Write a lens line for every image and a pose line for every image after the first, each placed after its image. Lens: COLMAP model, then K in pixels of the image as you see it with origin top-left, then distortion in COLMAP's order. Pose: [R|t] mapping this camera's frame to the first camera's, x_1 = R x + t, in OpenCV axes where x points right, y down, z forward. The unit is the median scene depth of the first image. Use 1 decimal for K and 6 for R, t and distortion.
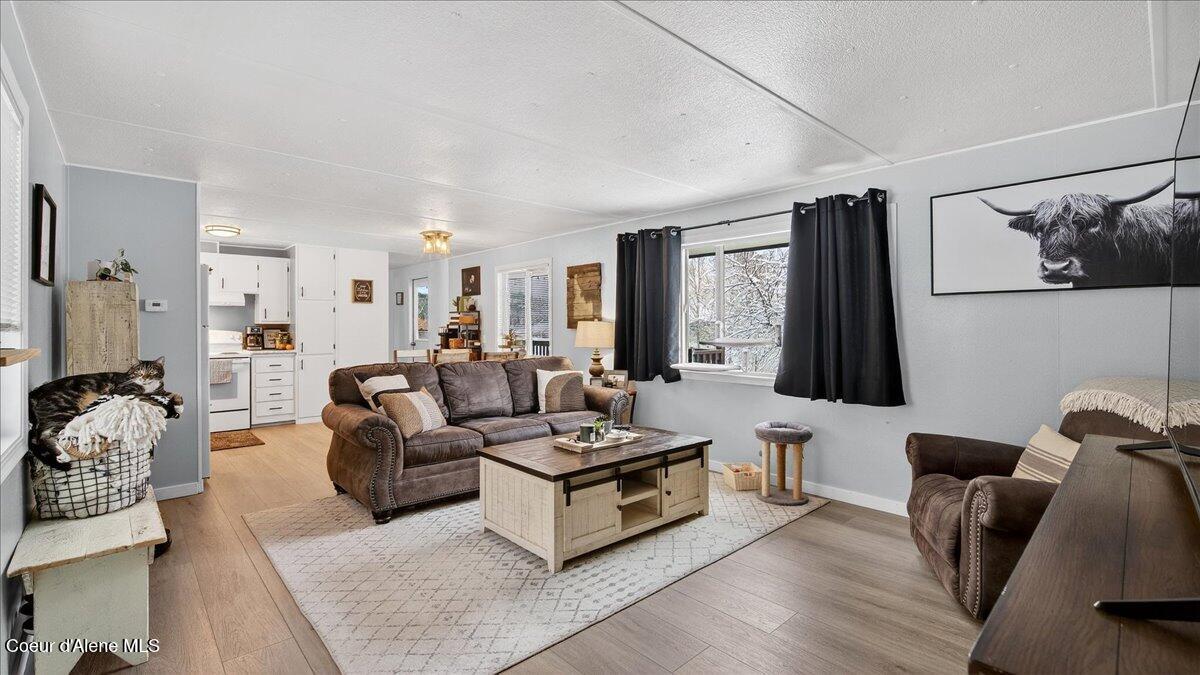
lens RADIAL K [[529.5, 0, 599.8], [0, 529.5, 329.3], [0, 0, 1]] dist [0.003386, 0.002494]
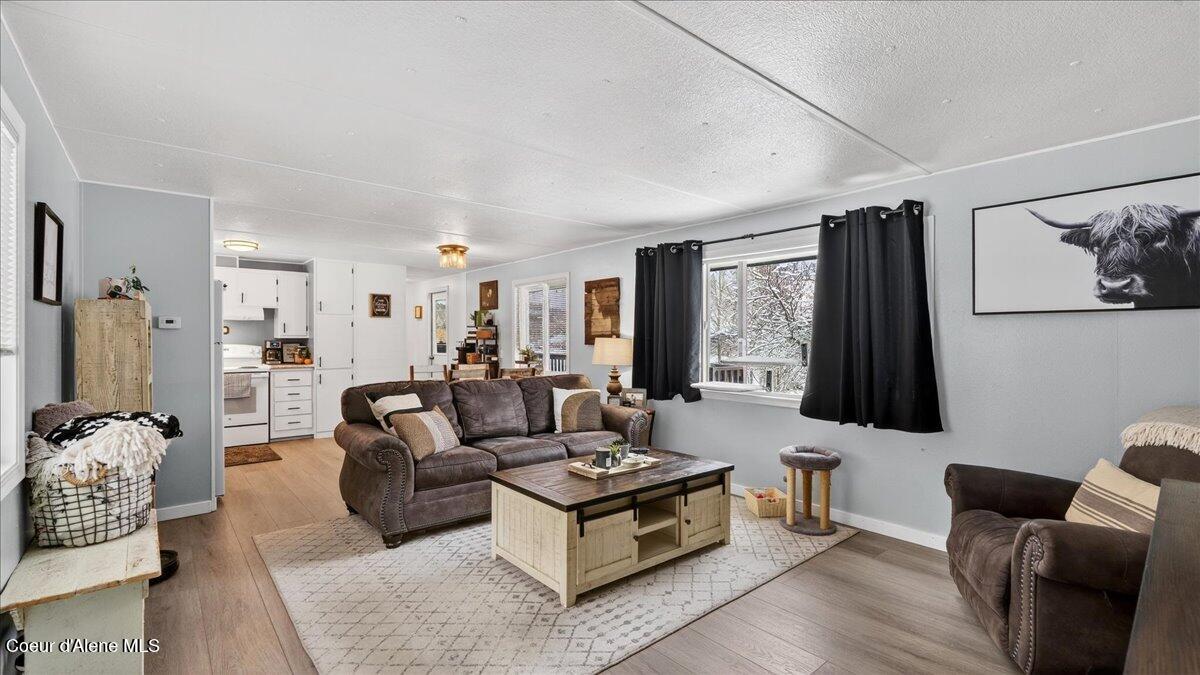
lens RADIAL K [[529.5, 0, 601.4], [0, 529.5, 344.5], [0, 0, 1]] dist [0.003386, 0.002494]
pose [[0.999362, 0.003431, -0.035550, 0.006272], [-0.003182, 0.999970, 0.007062, -0.014208], [0.035574, -0.006944, 0.999343, 0.040063]]
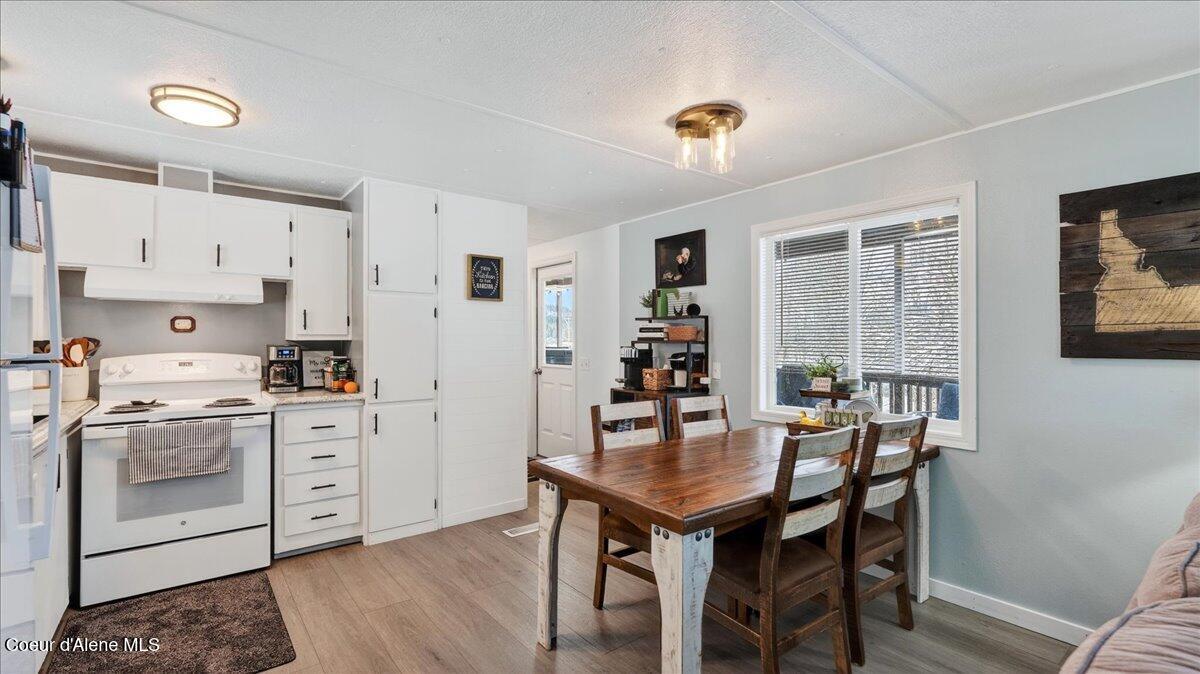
lens RADIAL K [[529.5, 0, 602.2], [0, 529.5, 344.6], [0, 0, 1]] dist [0.003386, 0.002494]
pose [[0.997269, 0.004639, -0.073708, -0.611043], [-0.004259, 0.999977, 0.005312, -0.019366], [0.073731, -0.004984, 0.997266, 1.015451]]
